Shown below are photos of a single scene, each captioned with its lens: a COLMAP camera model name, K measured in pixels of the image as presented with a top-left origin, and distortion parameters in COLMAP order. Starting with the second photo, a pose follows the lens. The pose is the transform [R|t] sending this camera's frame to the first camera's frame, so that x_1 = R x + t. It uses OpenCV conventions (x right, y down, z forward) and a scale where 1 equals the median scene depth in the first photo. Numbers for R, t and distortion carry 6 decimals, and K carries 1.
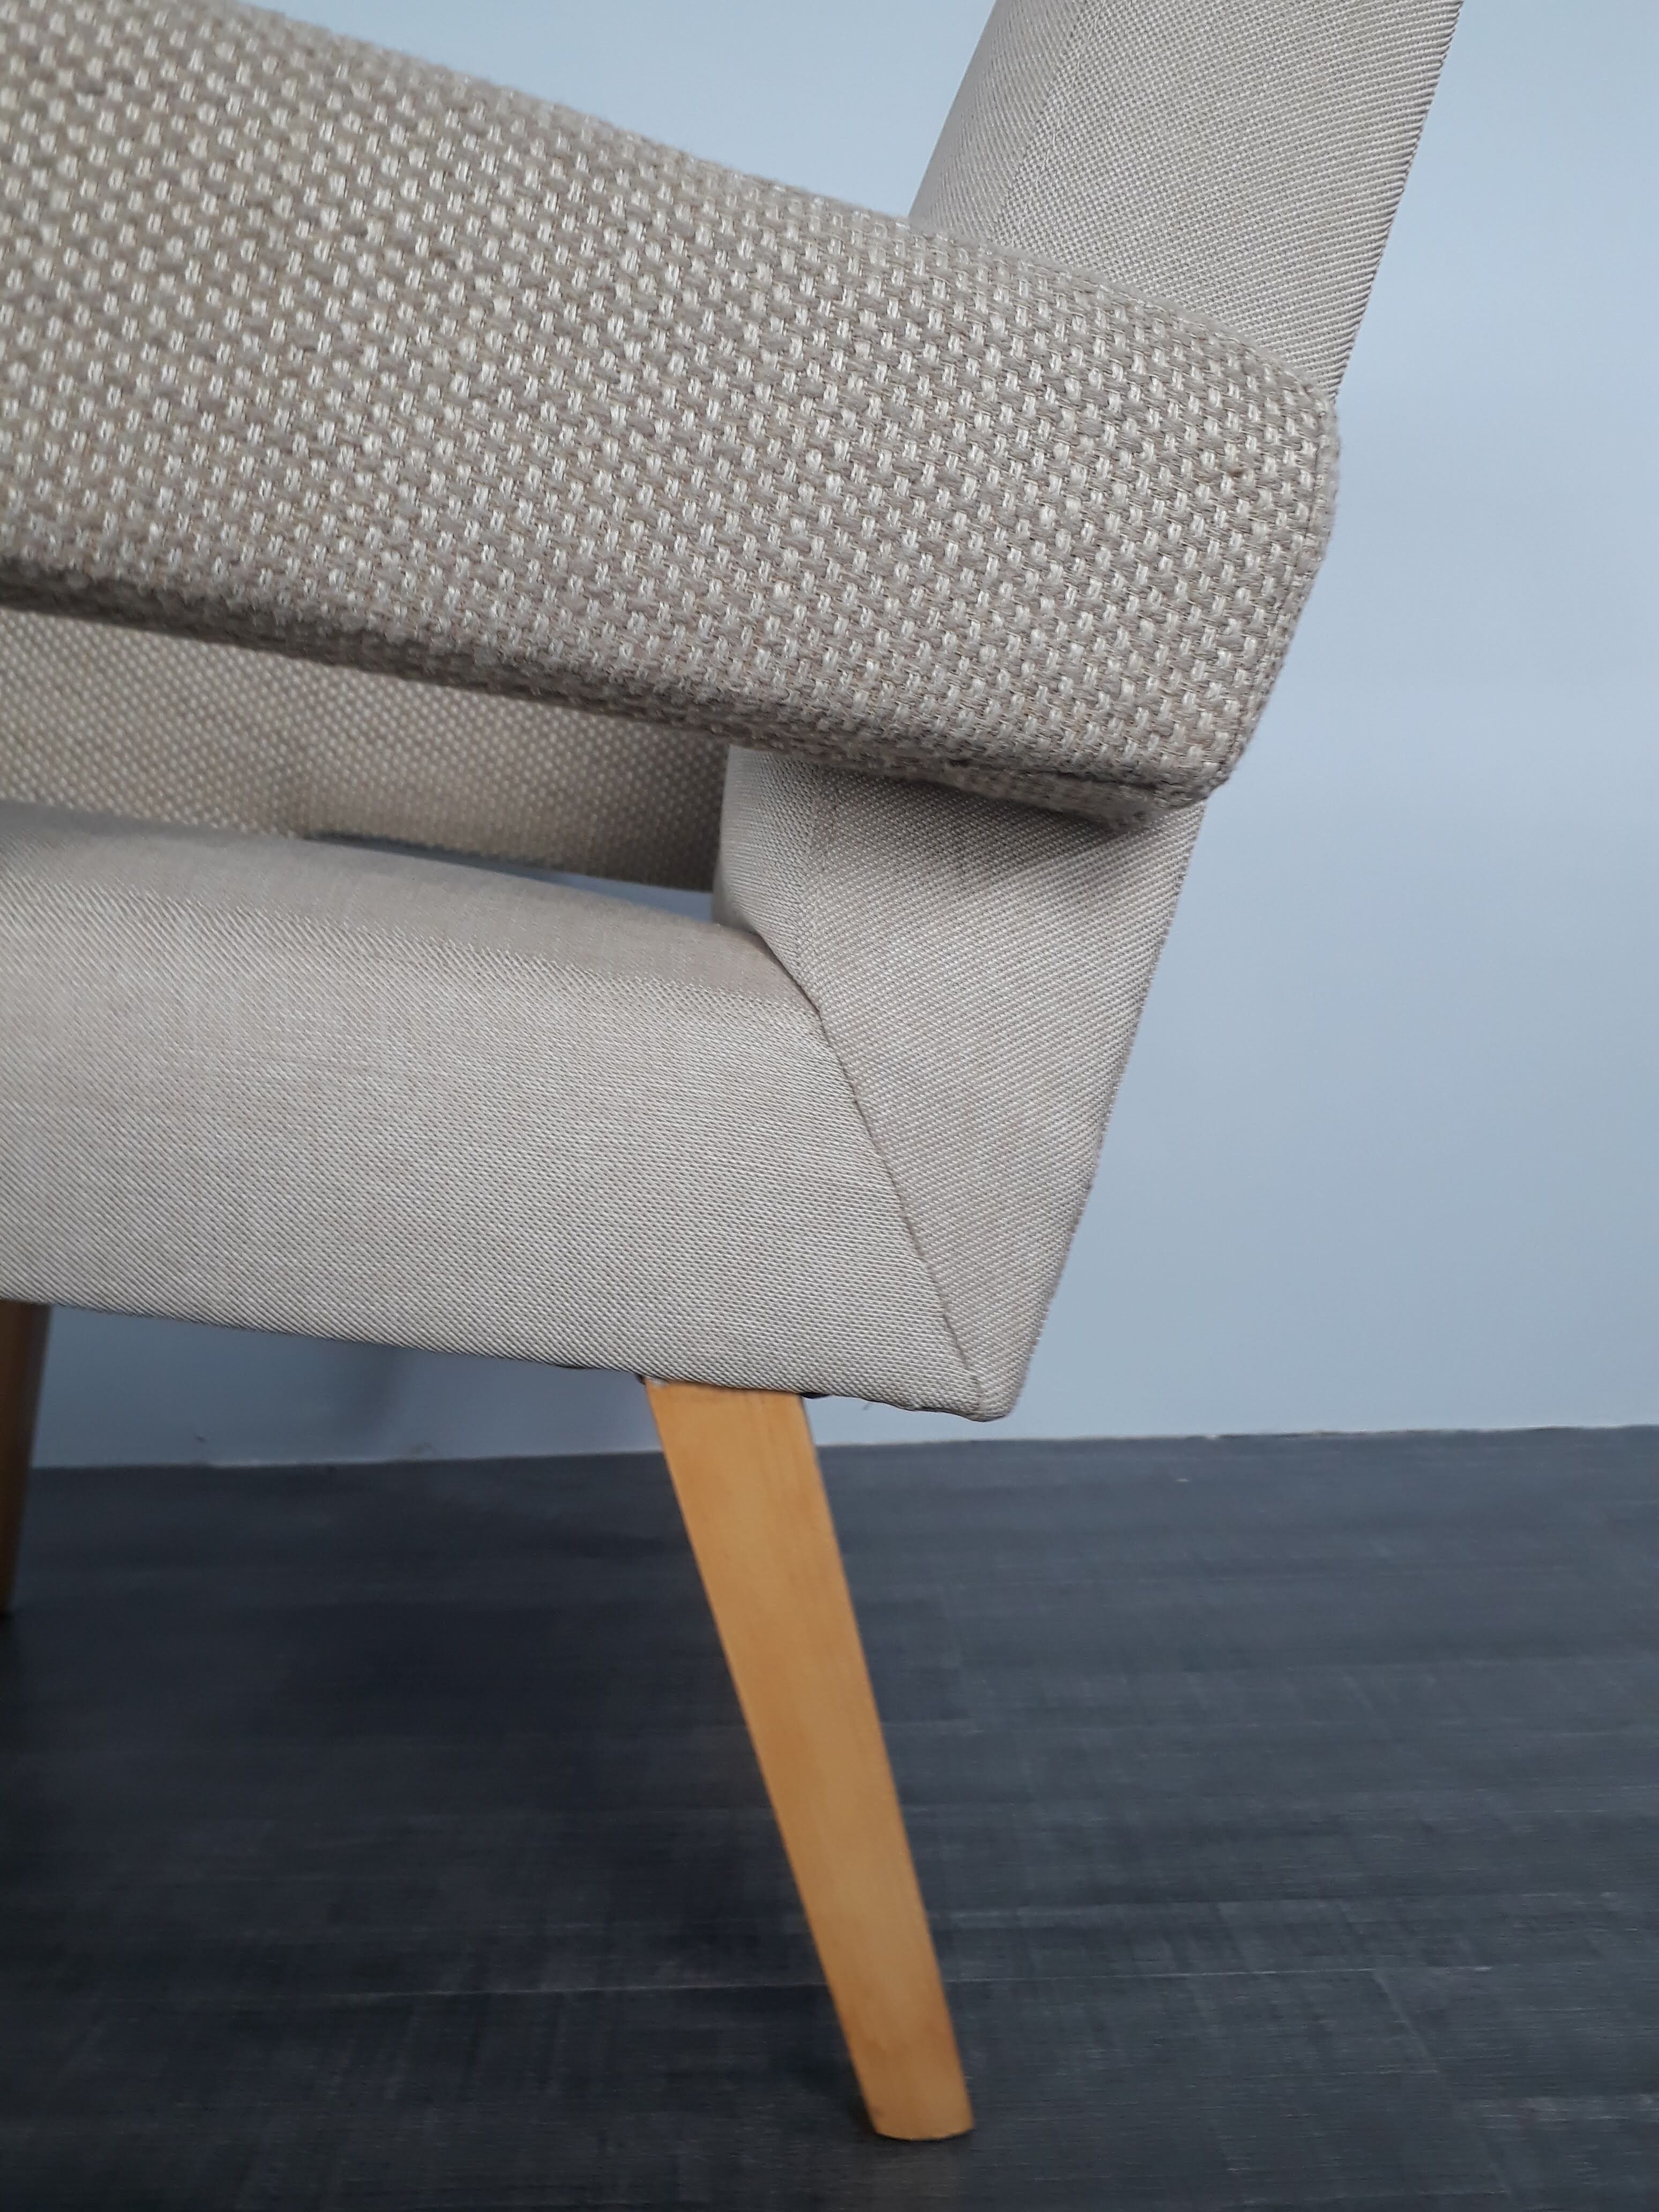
lens RADIAL K [[1826.7, 0, 828.4], [0, 1826.7, 1157.0], [0, 0, 1]] dist [0.070709, -0.145474]
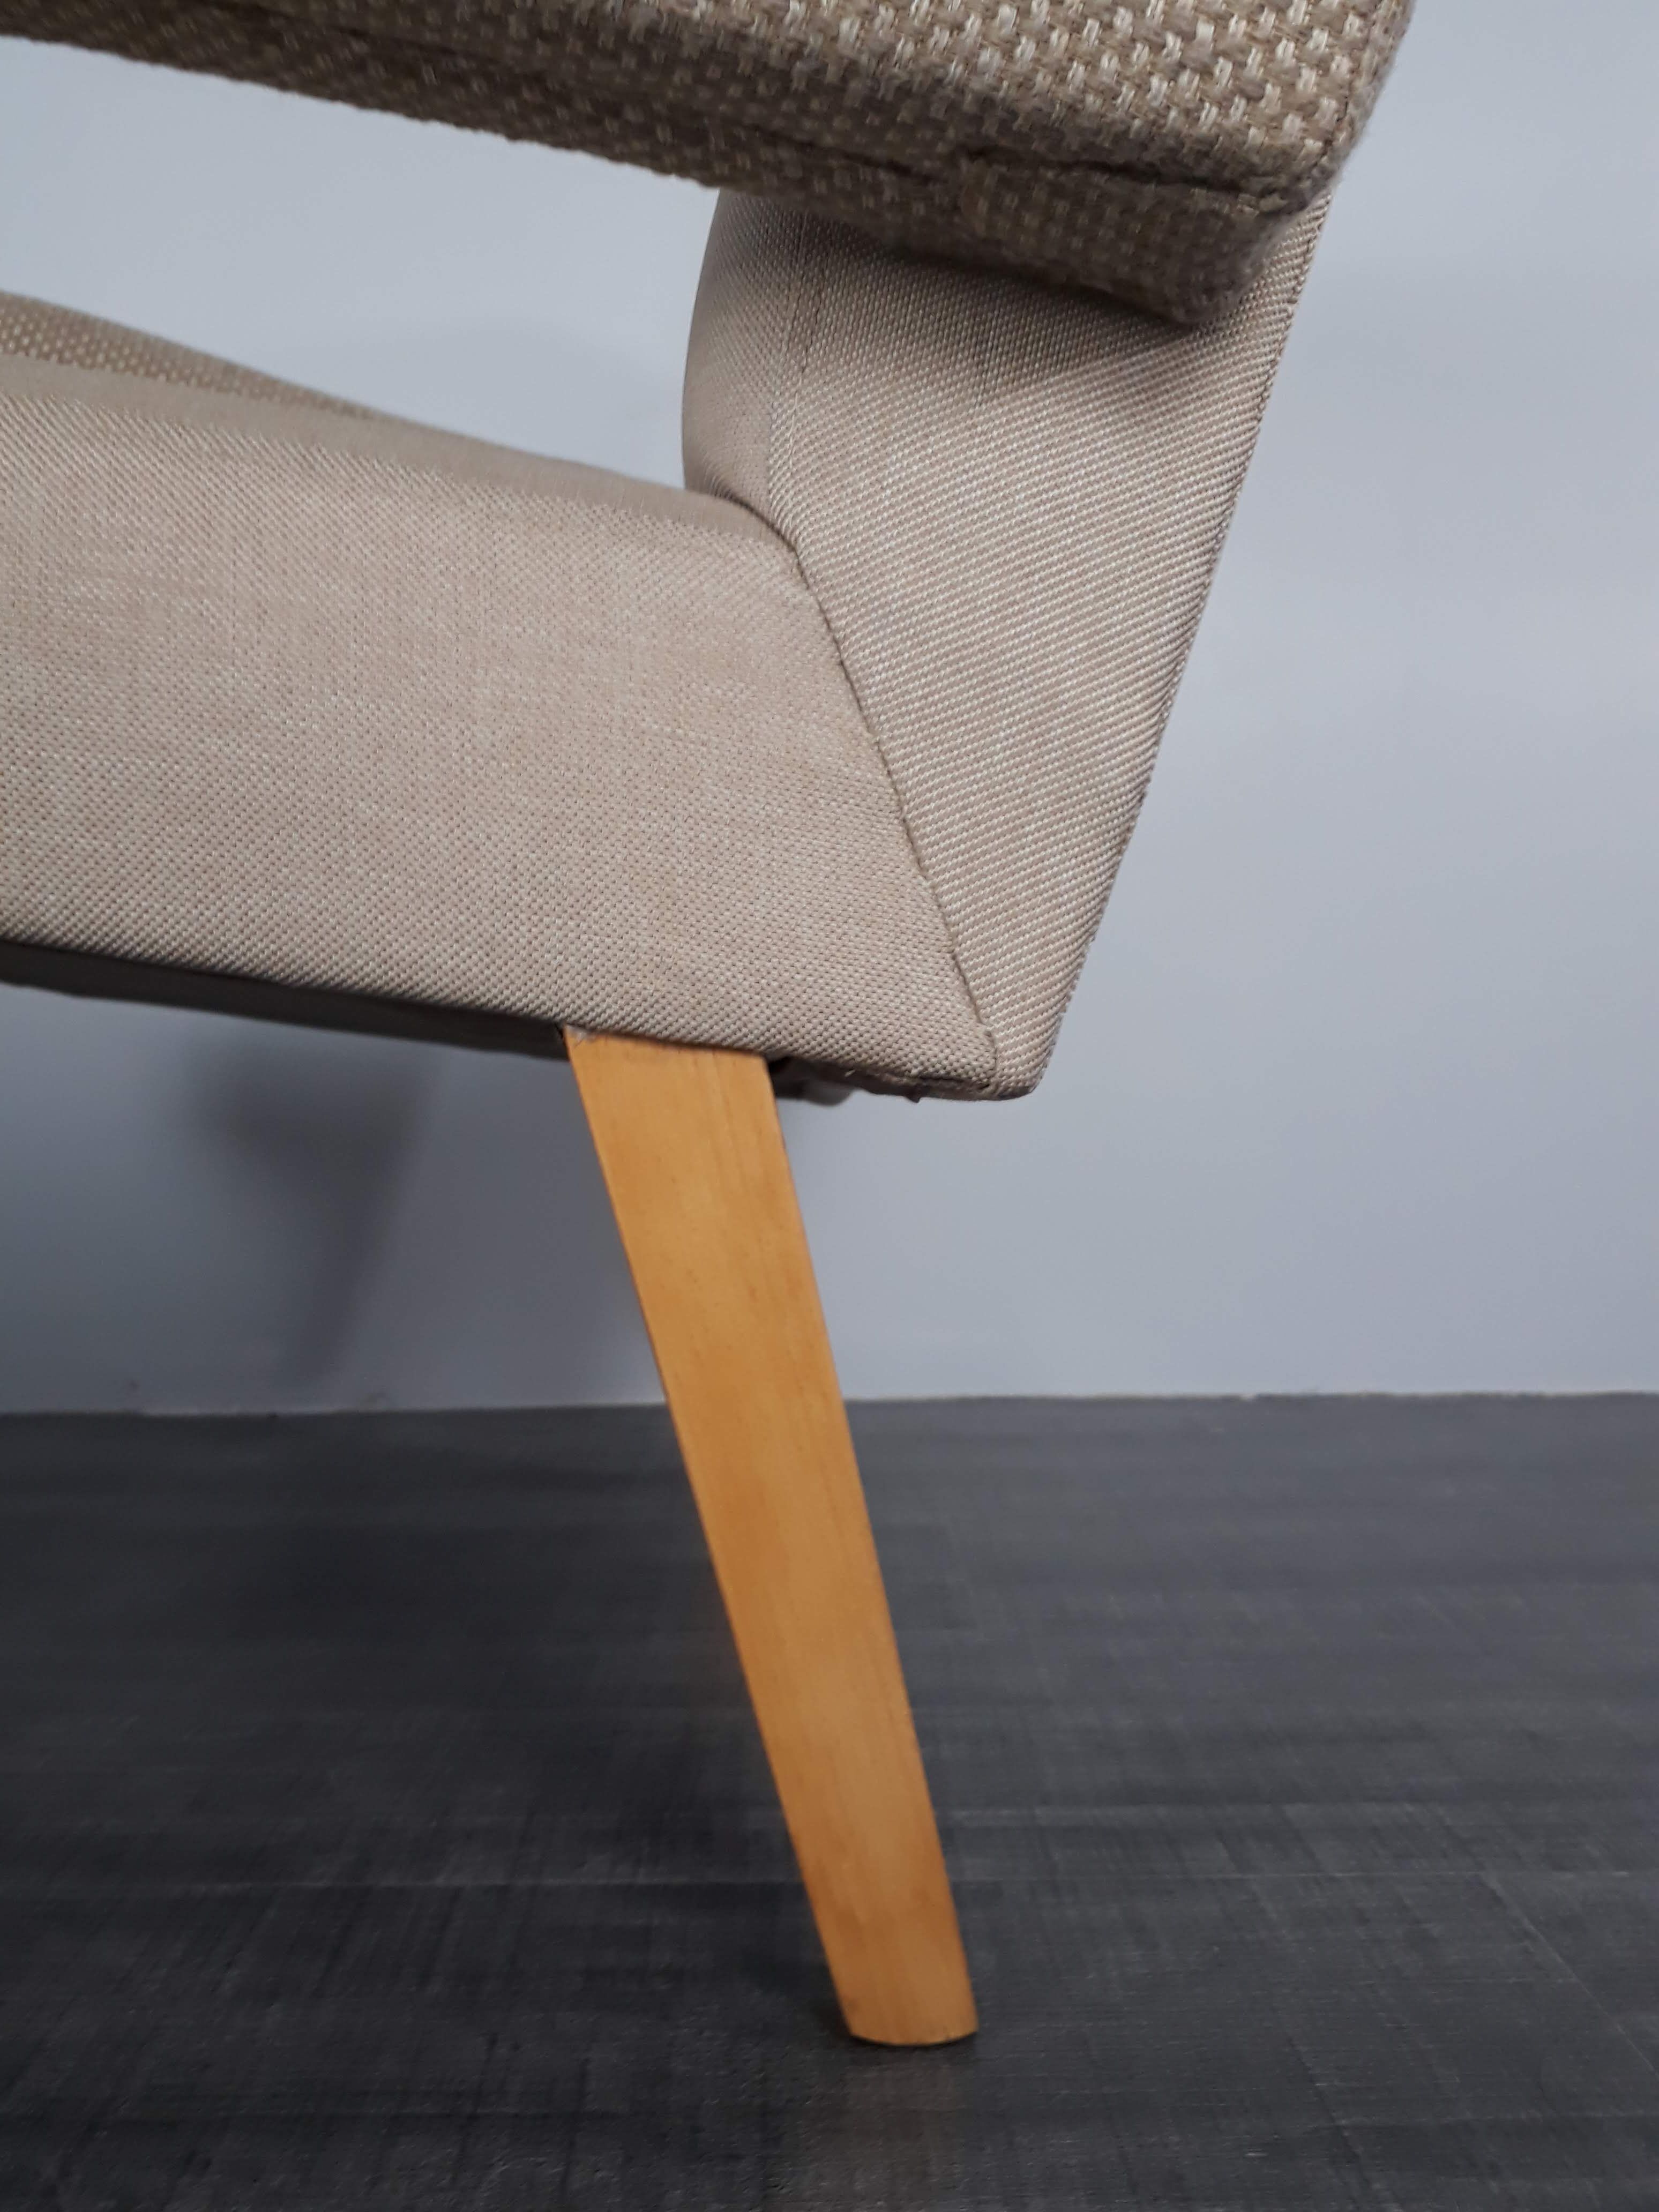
lens RADIAL K [[1890.9, 0, 829.5], [0, 1890.9, 1106.0], [0, 0, 1]] dist [0.055724, -0.137439]
pose [[0.999894, 0.013925, -0.004348, 0.015157], [-0.014105, 0.998907, -0.044572, 0.178641], [0.003723, 0.044629, 0.998997, 0.195031]]
